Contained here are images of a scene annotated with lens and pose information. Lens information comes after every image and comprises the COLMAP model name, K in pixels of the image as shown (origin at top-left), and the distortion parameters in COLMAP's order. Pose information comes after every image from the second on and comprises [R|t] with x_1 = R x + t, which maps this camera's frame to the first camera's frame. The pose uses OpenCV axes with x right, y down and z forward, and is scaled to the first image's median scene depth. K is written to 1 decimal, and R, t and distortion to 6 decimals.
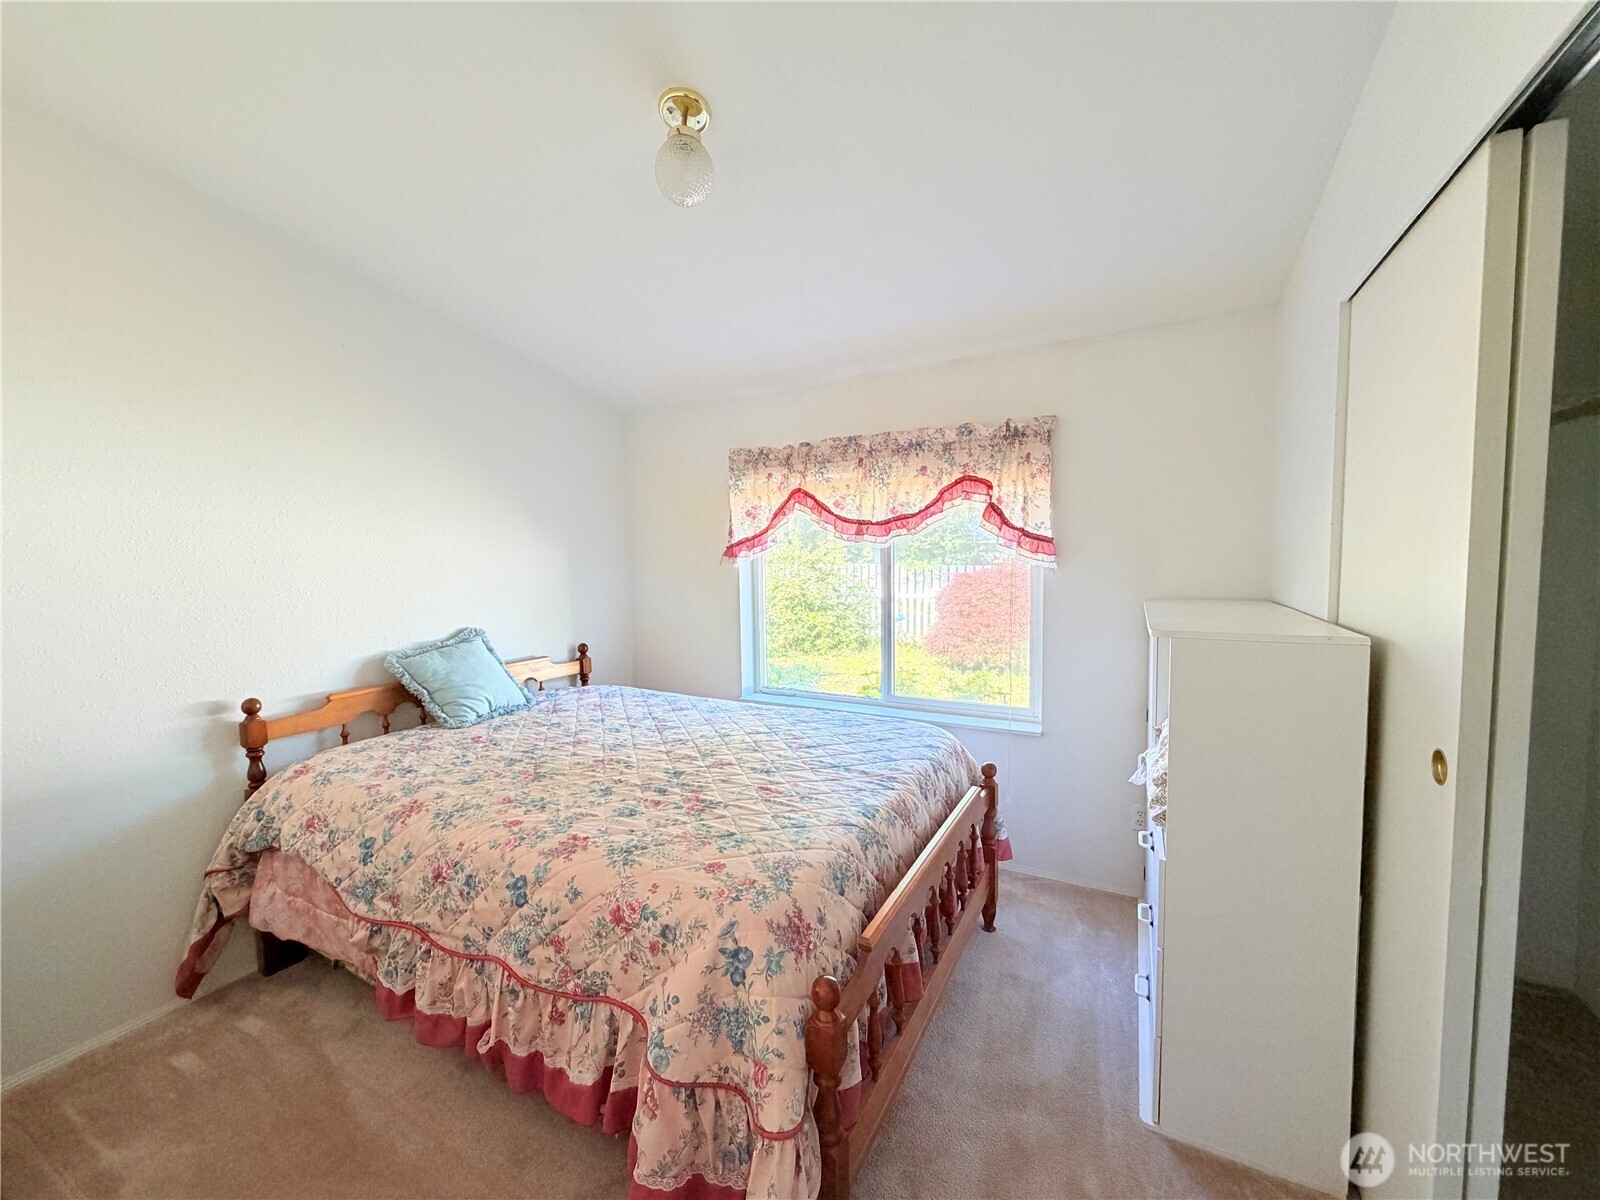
lens RADIAL K [[635.1, 0, 797.5], [0, 635.1, 602.8], [0, 0, 1]] dist [0.000441, -0.000045]
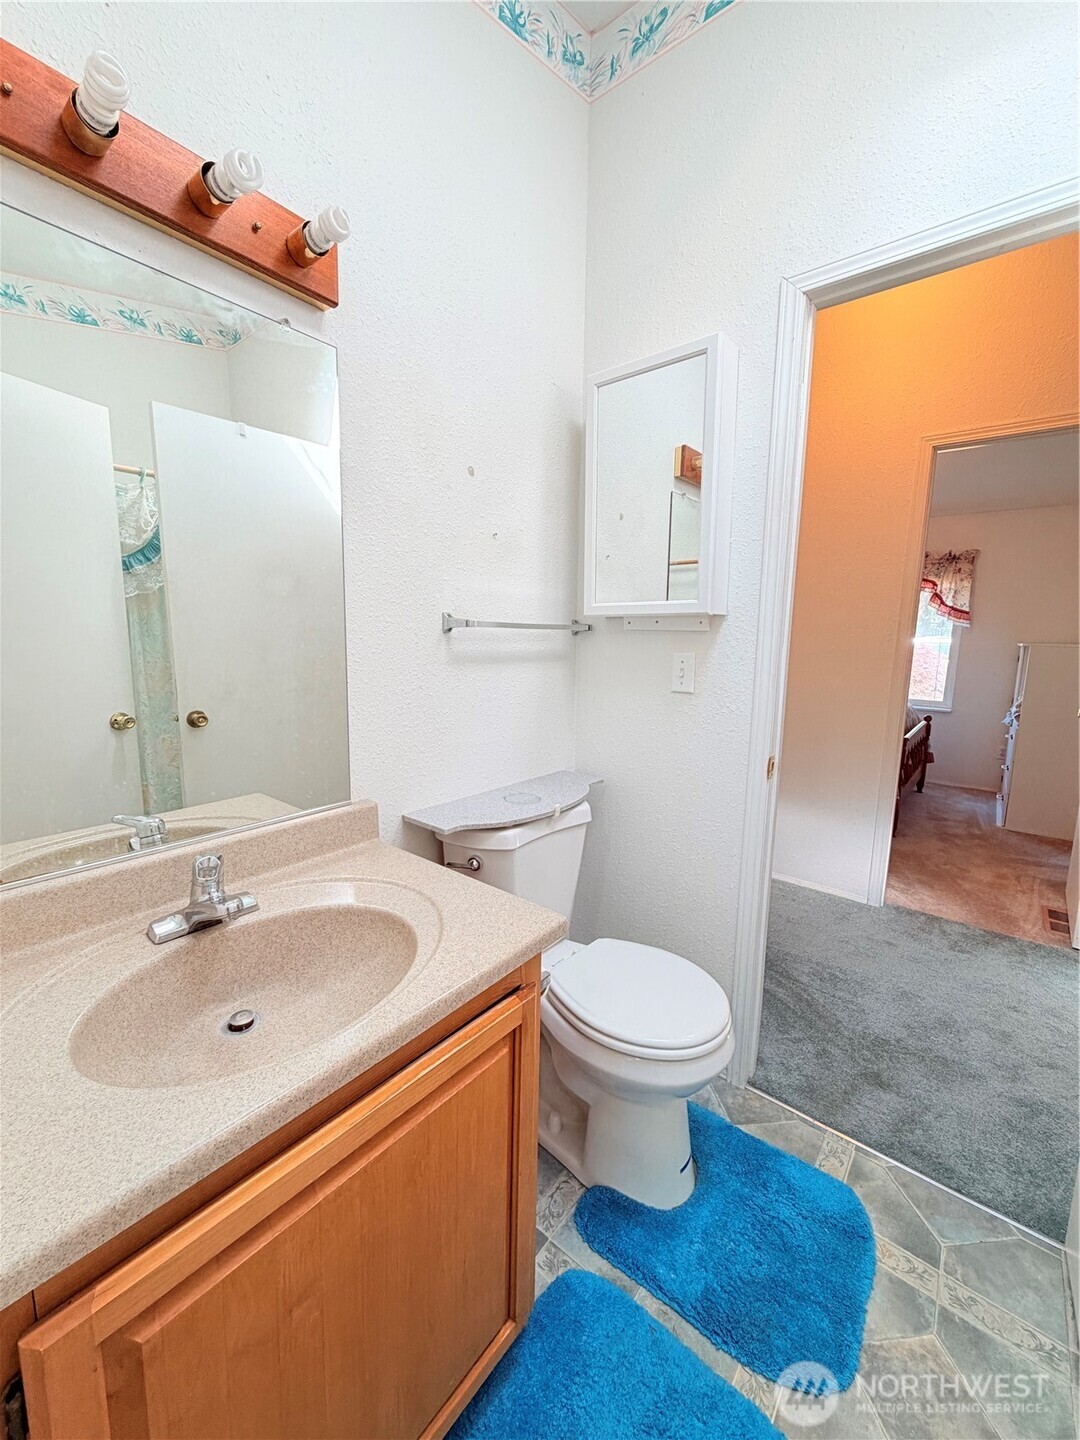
lens RADIAL K [[571.6, 0, 545.1], [0, 571.6, 710.4], [0, 0, 1]] dist [0.000441, -0.000045]
pose [[0.982833, 0.066088, -0.172256, -0.583769], [-0.054055, 0.995819, 0.073642, 0.147622], [0.176403, -0.063066, 0.982296, -1.029029]]
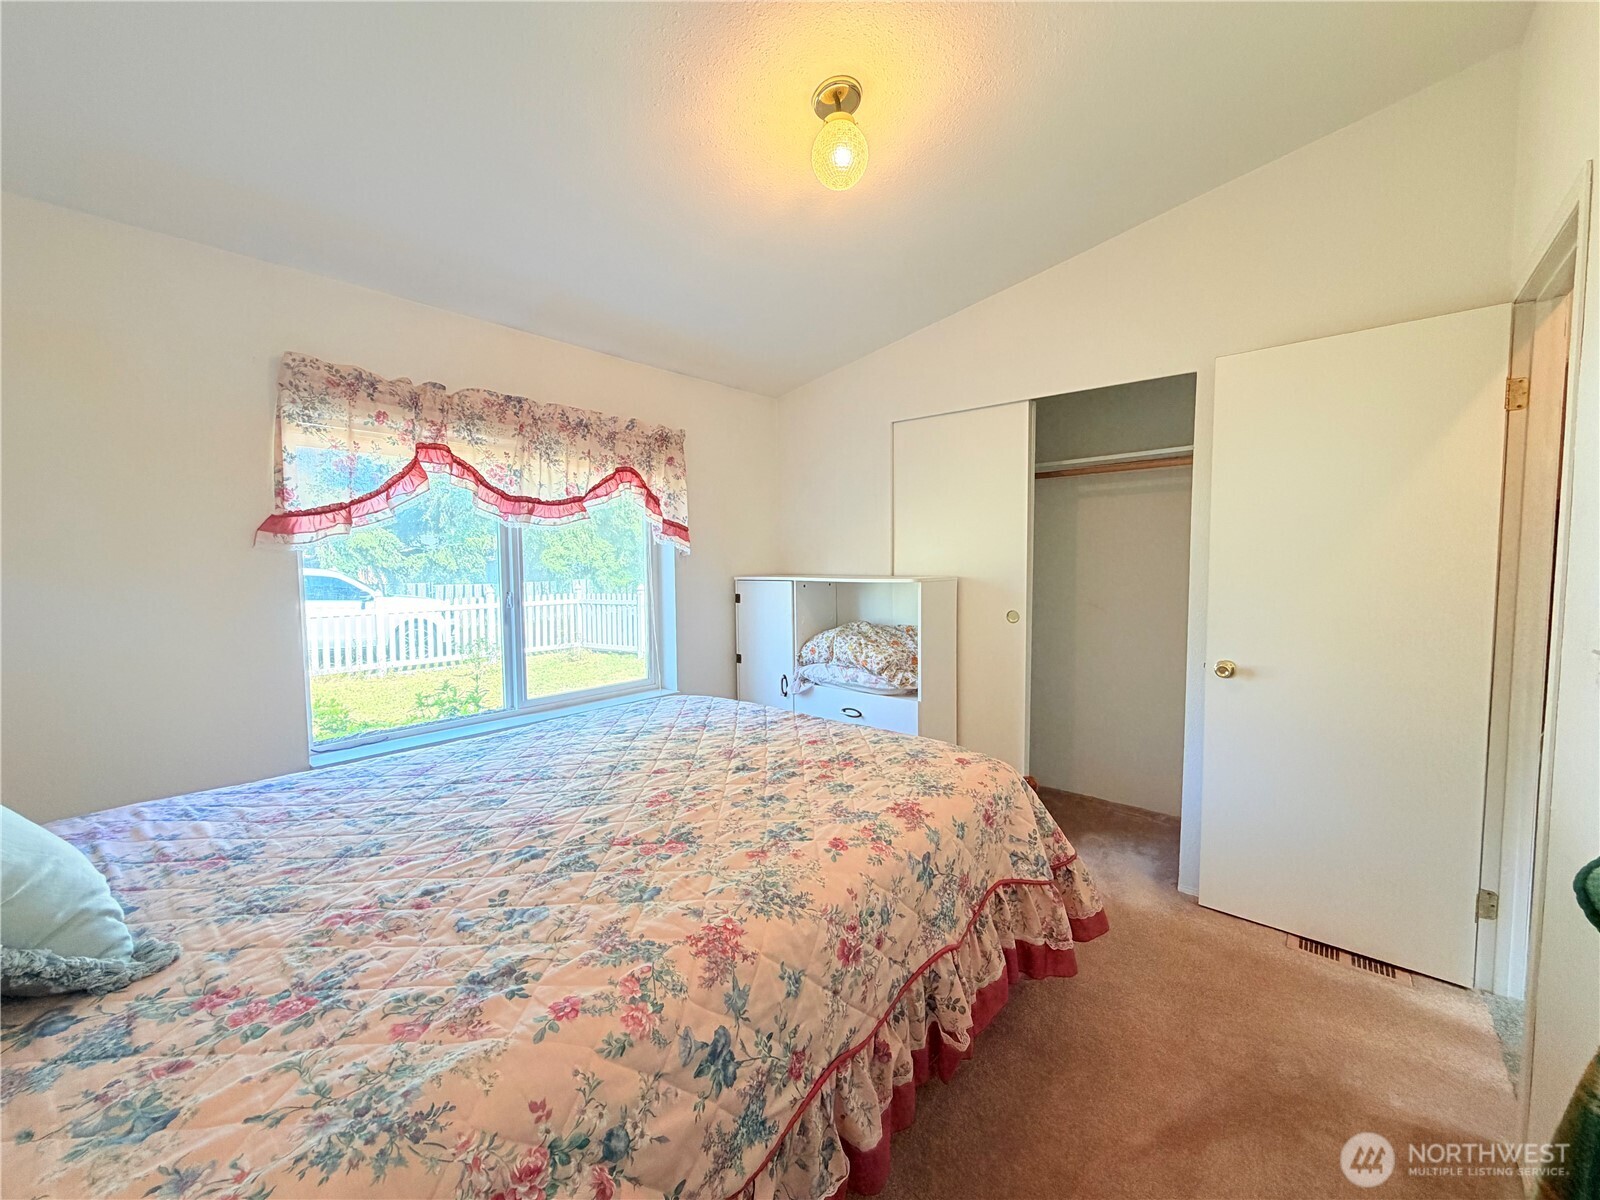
lens RADIAL K [[635.1, 0, 793.6], [0, 635.1, 591.6], [0, 0, 1]] dist [0.000441, -0.000045]
pose [[0.214868, -0.037565, 0.975920, -0.775101], [0.077483, 0.996766, 0.021308, 0.008447], [-0.973565, 0.071039, 0.217084, 0.546934]]
